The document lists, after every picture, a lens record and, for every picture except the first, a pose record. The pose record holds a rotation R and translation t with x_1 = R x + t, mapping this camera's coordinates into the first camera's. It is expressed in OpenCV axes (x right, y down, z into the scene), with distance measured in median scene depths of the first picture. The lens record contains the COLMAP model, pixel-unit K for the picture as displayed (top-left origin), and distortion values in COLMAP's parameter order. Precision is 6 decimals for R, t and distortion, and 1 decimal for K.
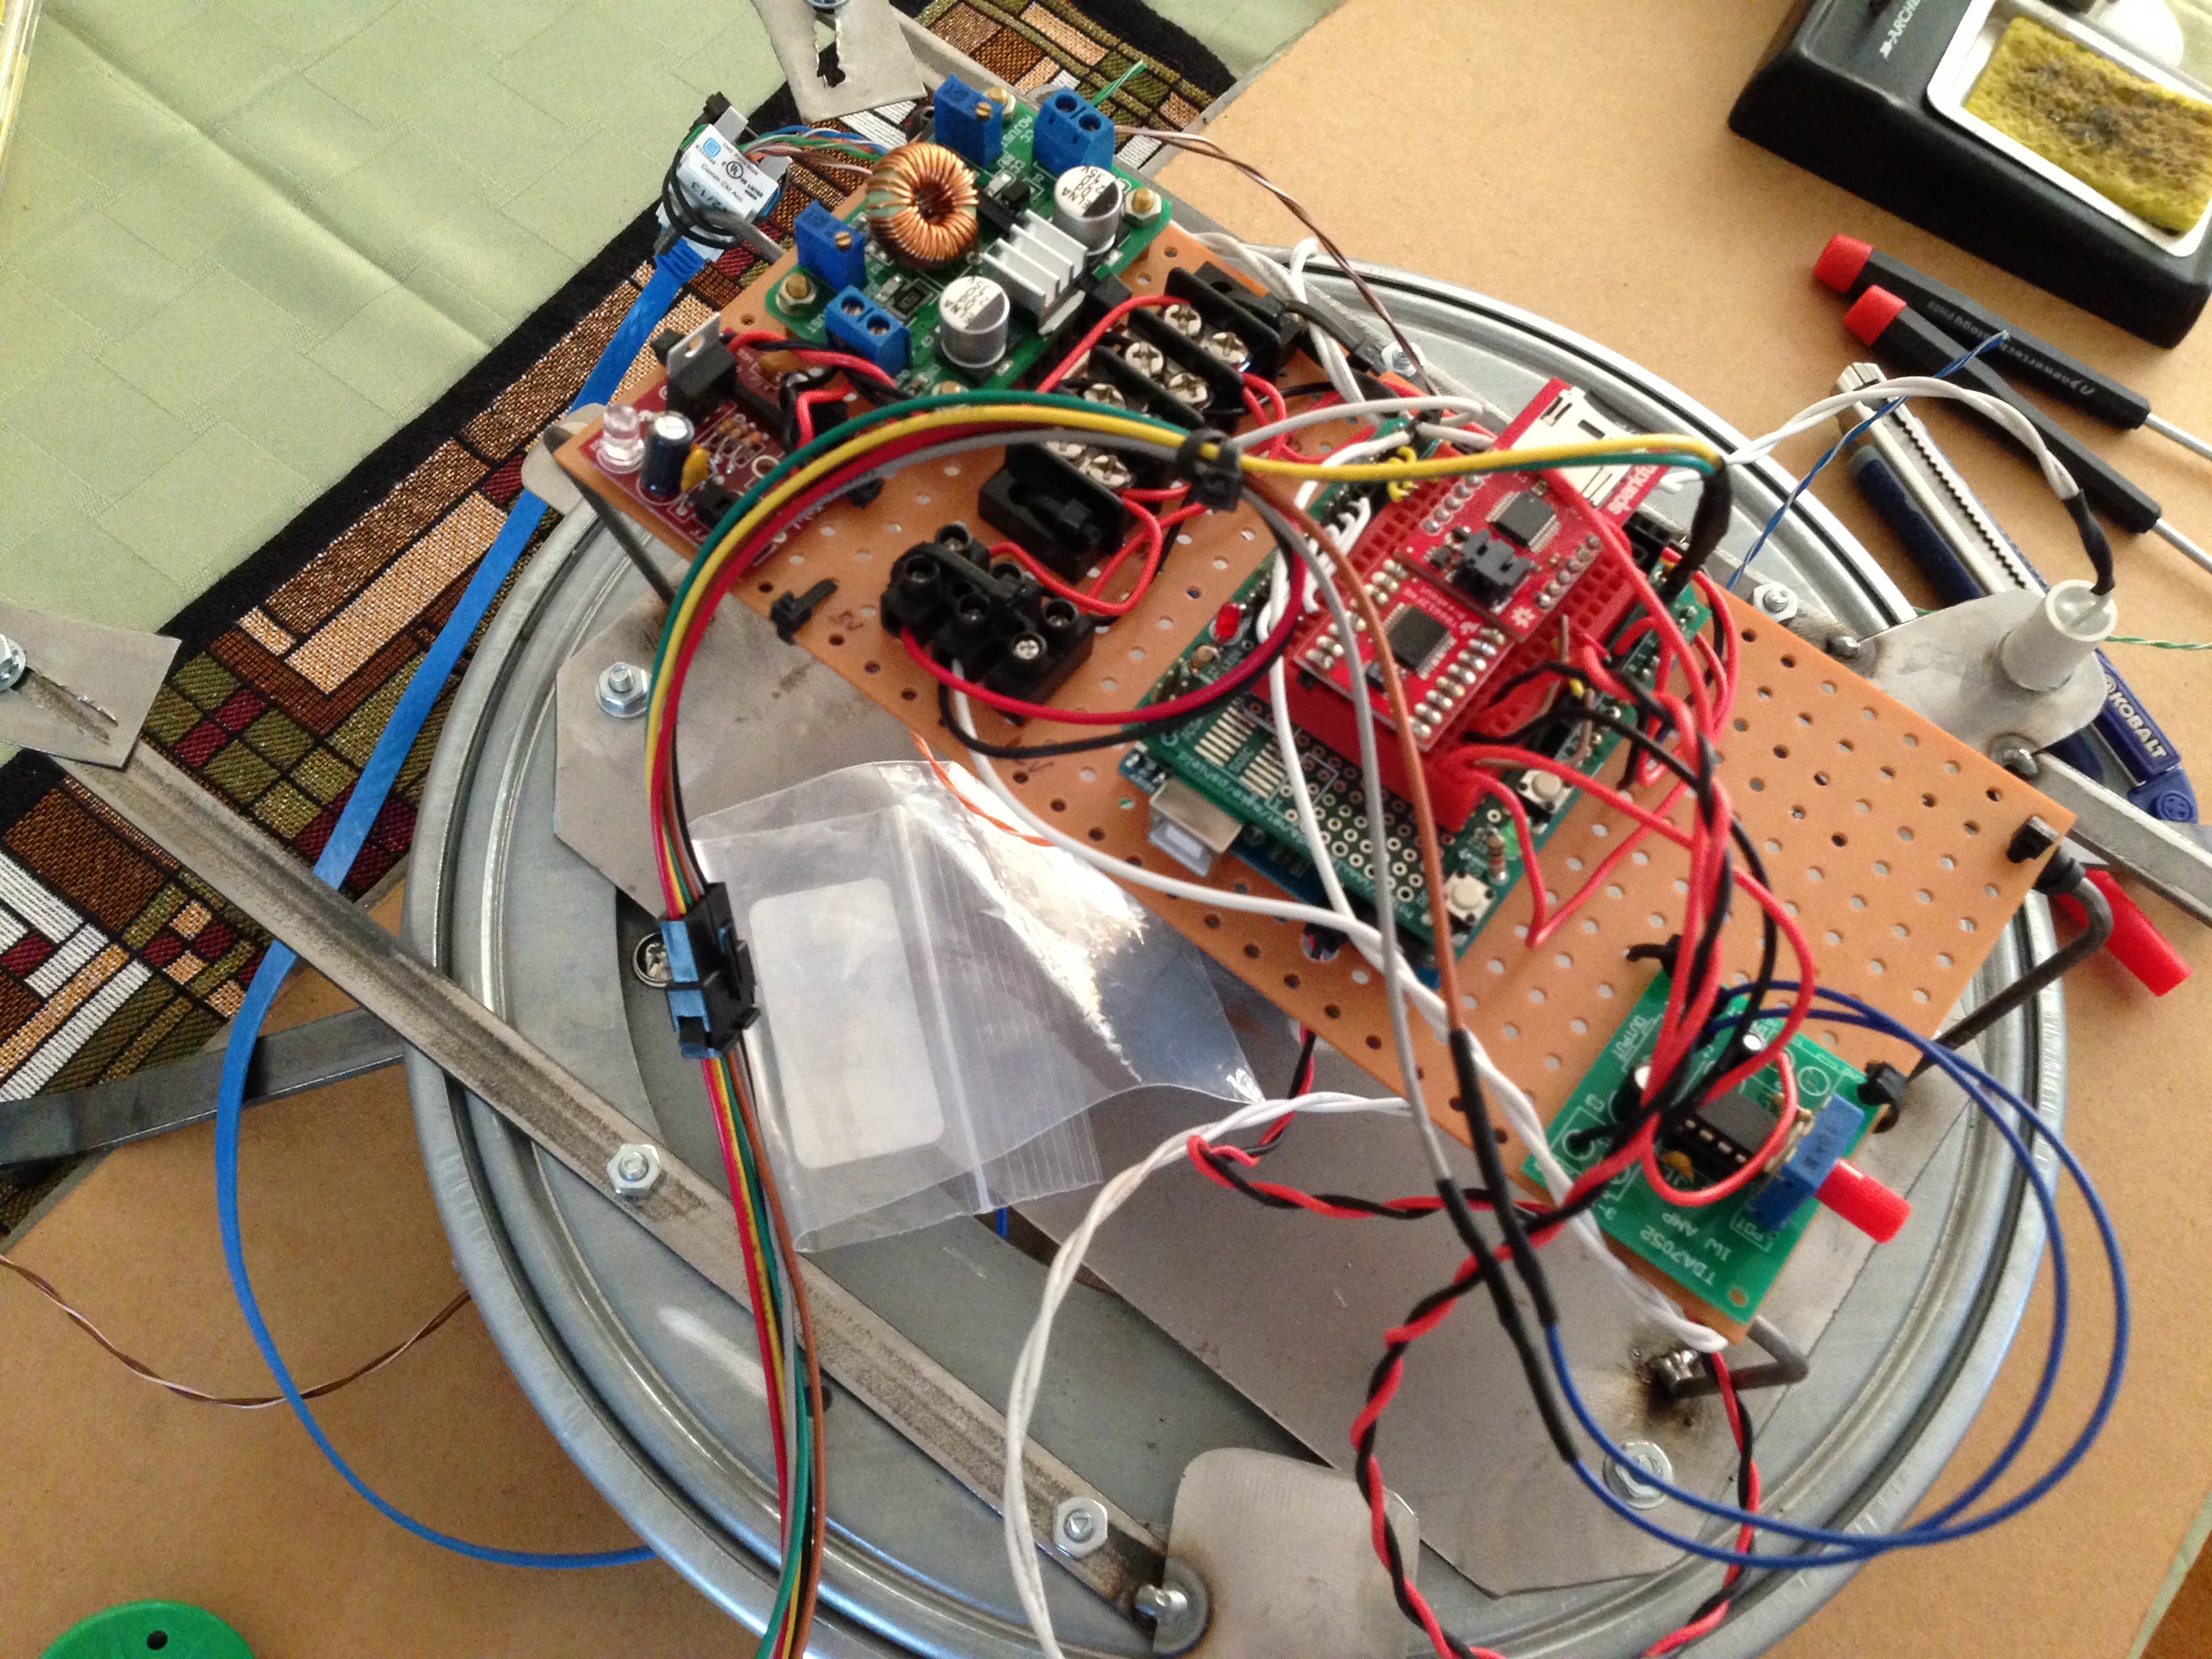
lens RADIAL K [[2084.3, 0, 1101.1], [0, 2084.3, 824.2], [0, 0, 1]] dist [0.073457, -0.021124]
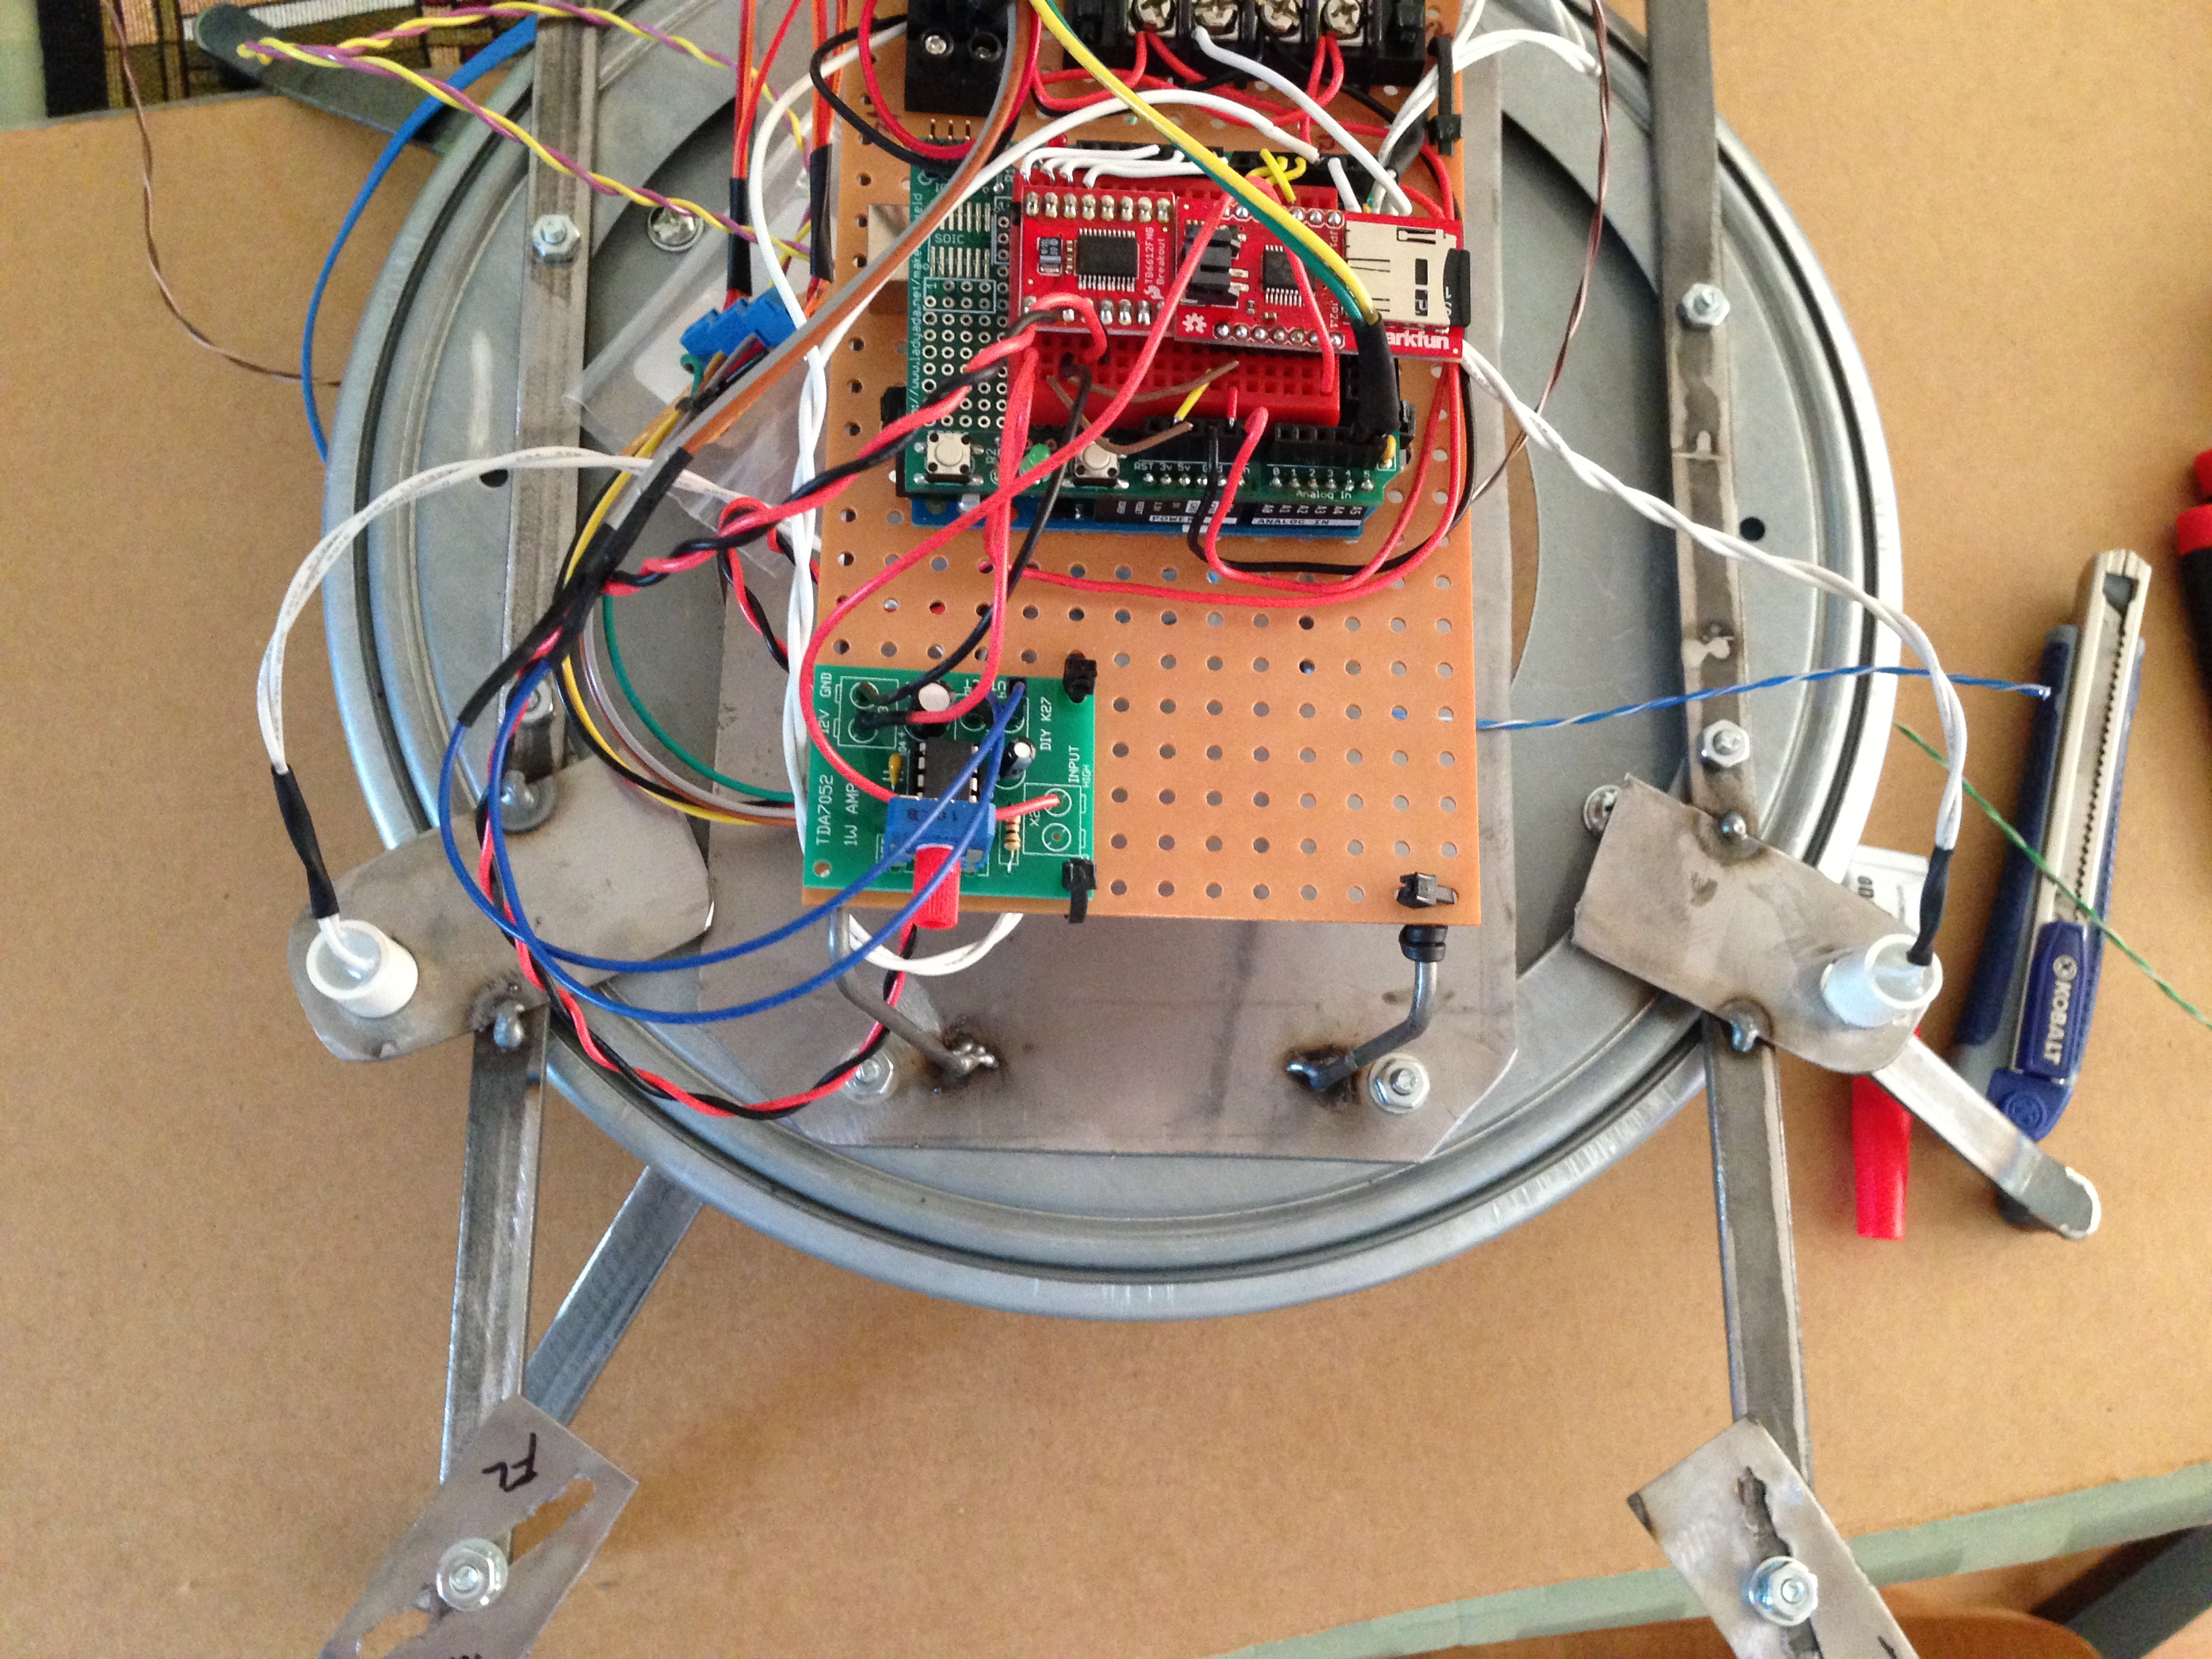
lens RADIAL K [[2084.3, 0, 1101.1], [0, 2084.3, 824.2], [0, 0, 1]] dist [0.073457, -0.021124]
pose [[0.607031, 0.760141, -0.231728, 0.536275], [-0.727028, 0.648952, 0.224255, -0.122162], [0.320847, 0.032343, 0.946579, 0.016692]]
